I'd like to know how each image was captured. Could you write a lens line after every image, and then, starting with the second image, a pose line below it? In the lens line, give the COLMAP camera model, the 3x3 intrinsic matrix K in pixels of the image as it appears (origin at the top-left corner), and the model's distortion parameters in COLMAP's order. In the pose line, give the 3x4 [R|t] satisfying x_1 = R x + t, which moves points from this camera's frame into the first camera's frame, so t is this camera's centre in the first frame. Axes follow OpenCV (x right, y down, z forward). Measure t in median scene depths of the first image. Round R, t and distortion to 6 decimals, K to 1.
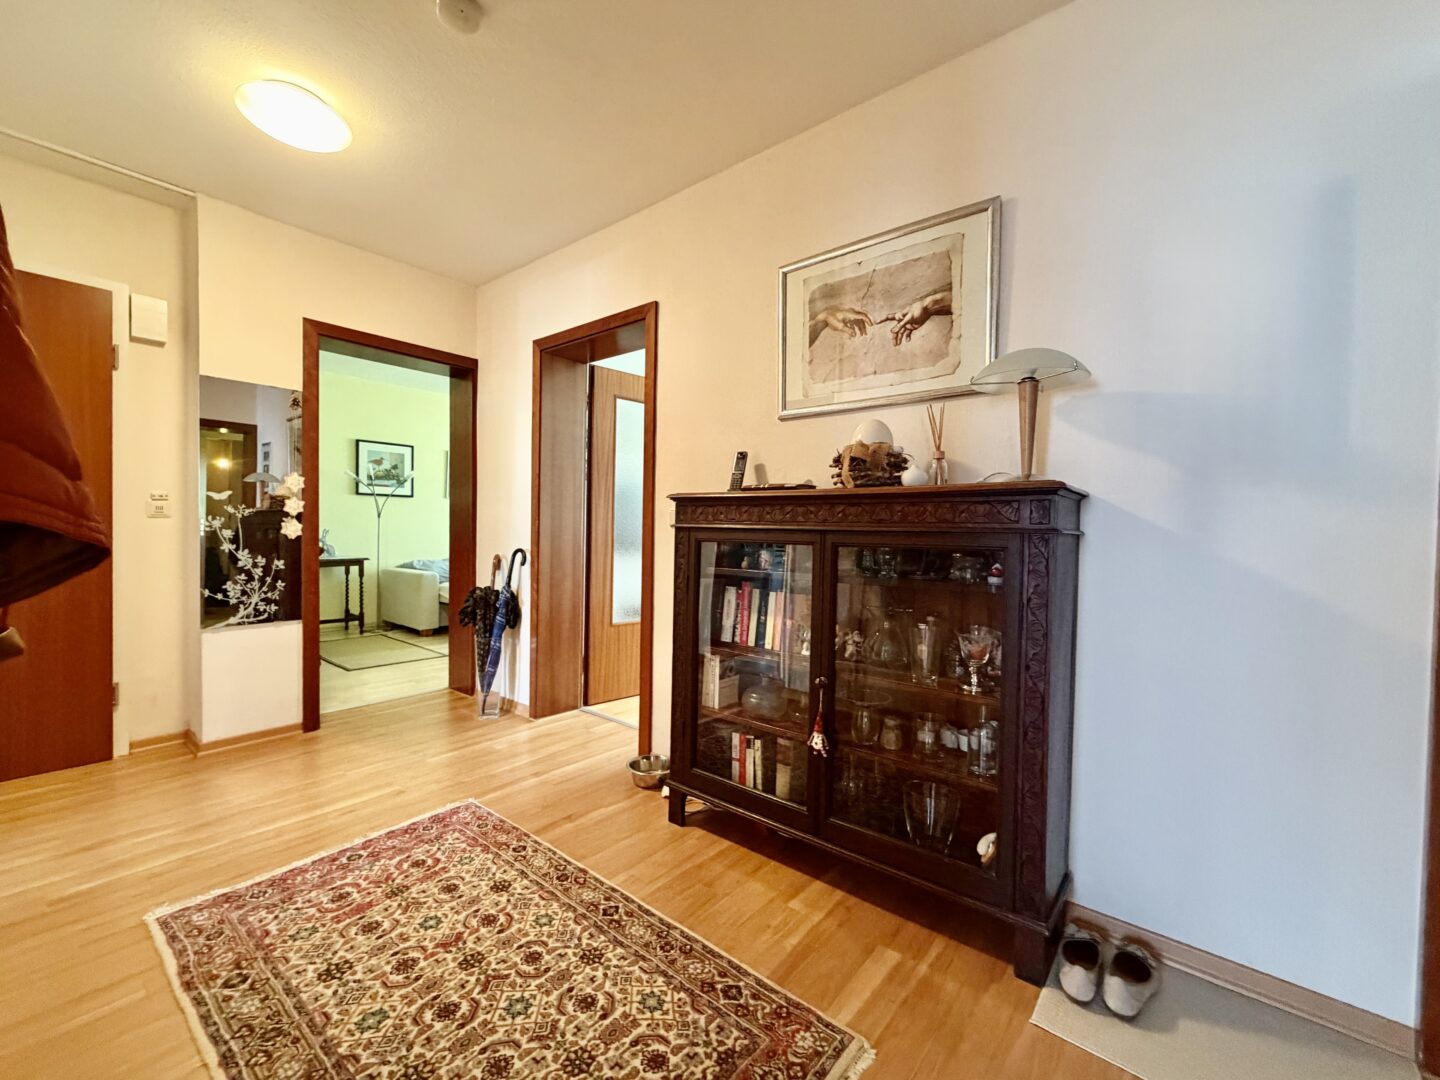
lens RADIAL K [[586.1, 0, 720.5], [0, 586.1, 541.8], [0, 0, 1]] dist [-0.000311, 0.000246]
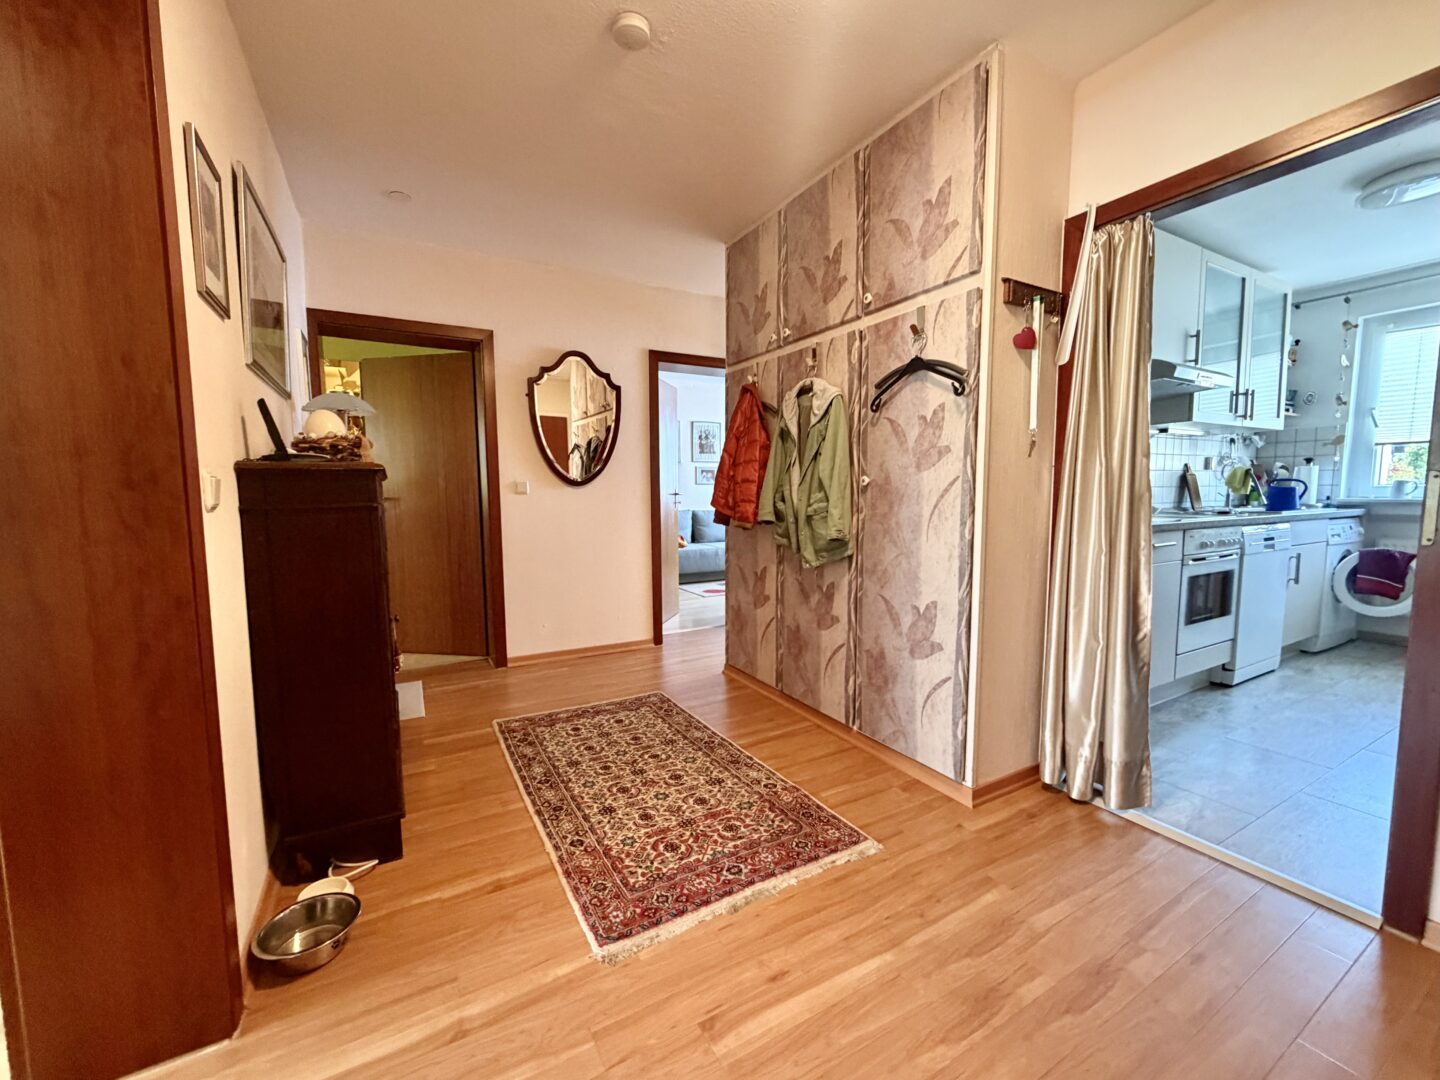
lens RADIAL K [[586.1, 0, 721.7], [0, 586.1, 542.1], [0, 0, 1]] dist [-0.000311, 0.000246]
pose [[-0.933000, -0.043453, 0.357242, -1.018592], [-0.002916, 0.993564, 0.113237, -0.084244], [-0.359863, 0.104609, -0.927122, 2.017188]]
